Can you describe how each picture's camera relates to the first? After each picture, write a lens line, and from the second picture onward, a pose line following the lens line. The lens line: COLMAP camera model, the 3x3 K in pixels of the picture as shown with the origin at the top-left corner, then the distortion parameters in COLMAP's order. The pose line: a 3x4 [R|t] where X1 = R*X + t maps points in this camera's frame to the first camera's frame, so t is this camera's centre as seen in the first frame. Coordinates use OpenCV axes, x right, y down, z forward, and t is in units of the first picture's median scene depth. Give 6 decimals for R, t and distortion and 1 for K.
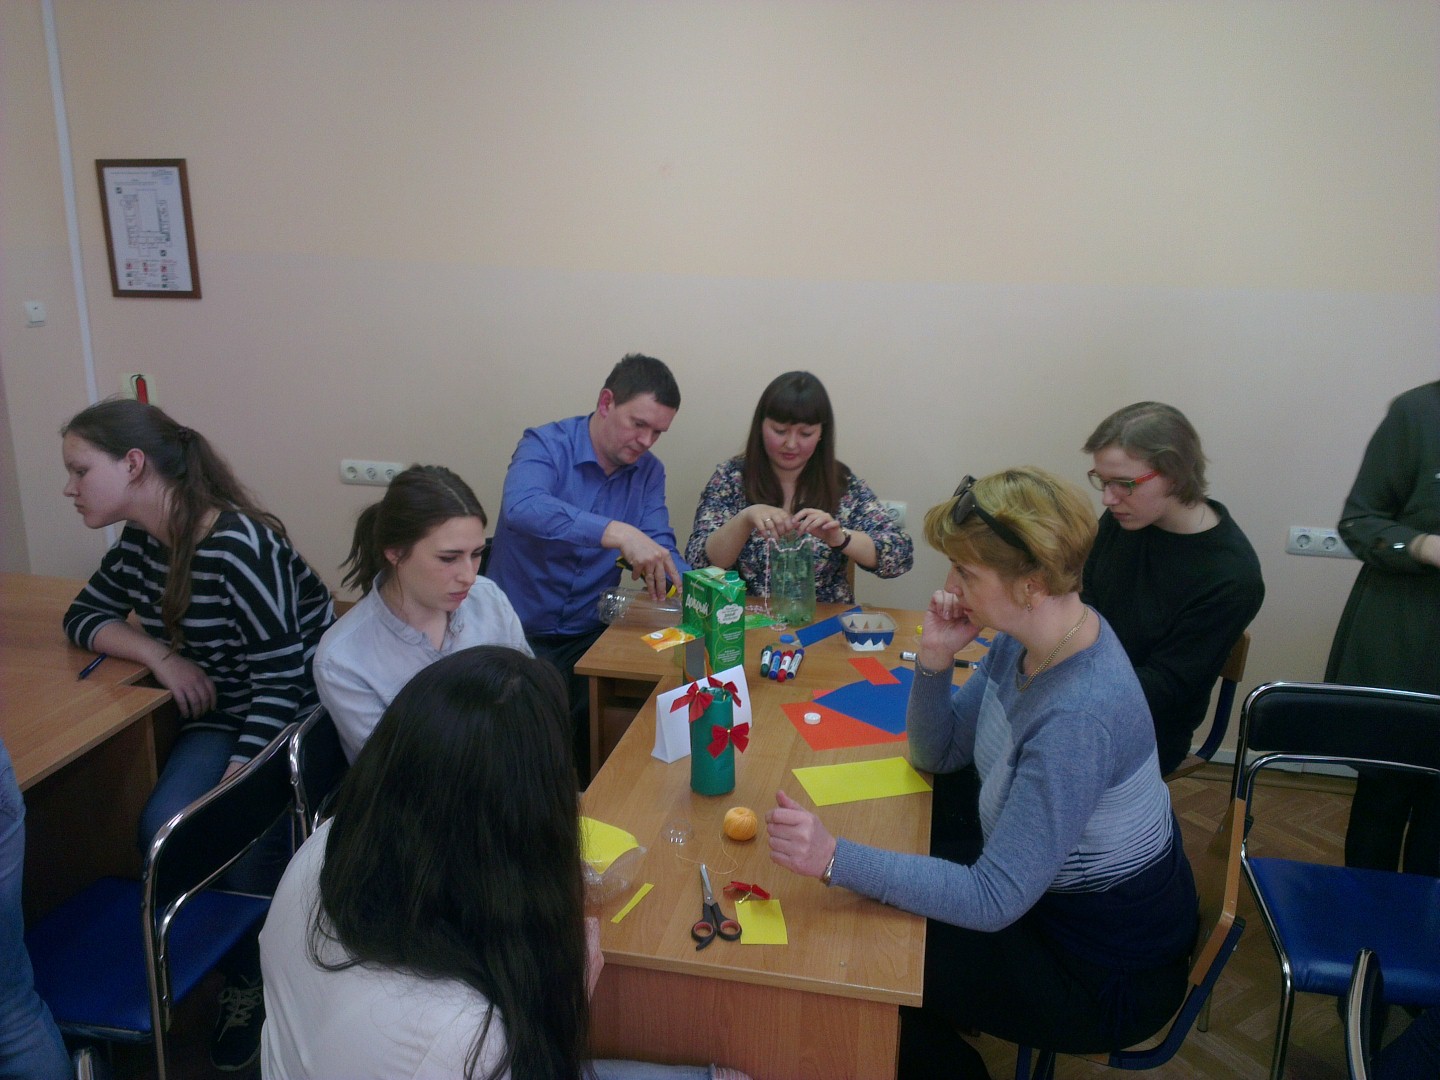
lens RADIAL K [[1143.5, 0, 718.7], [0, 1143.5, 551.9], [0, 0, 1]] dist [0.001544, -0.035956]
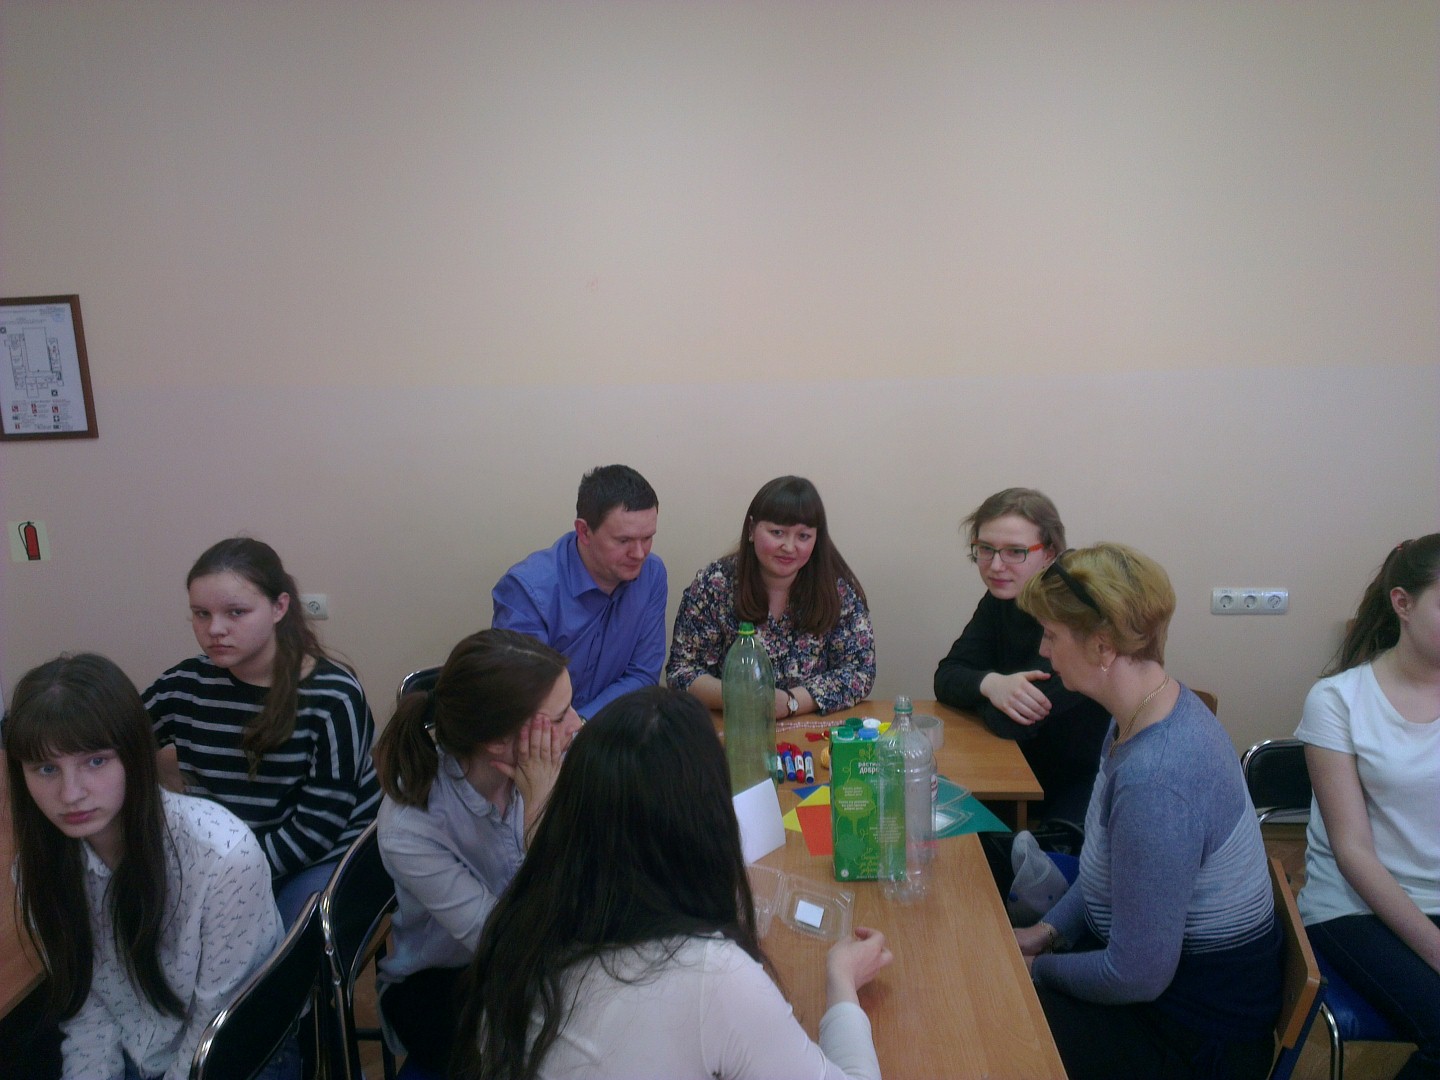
lens RADIAL K [[1143.5, 0, 718.7], [0, 1143.5, 551.9], [0, 0, 1]] dist [0.001544, -0.035956]
pose [[0.988663, -0.073165, 0.131117, -0.123545], [0.084199, 0.993177, -0.080685, -0.013545], [-0.124319, 0.090811, 0.988078, 0.015406]]
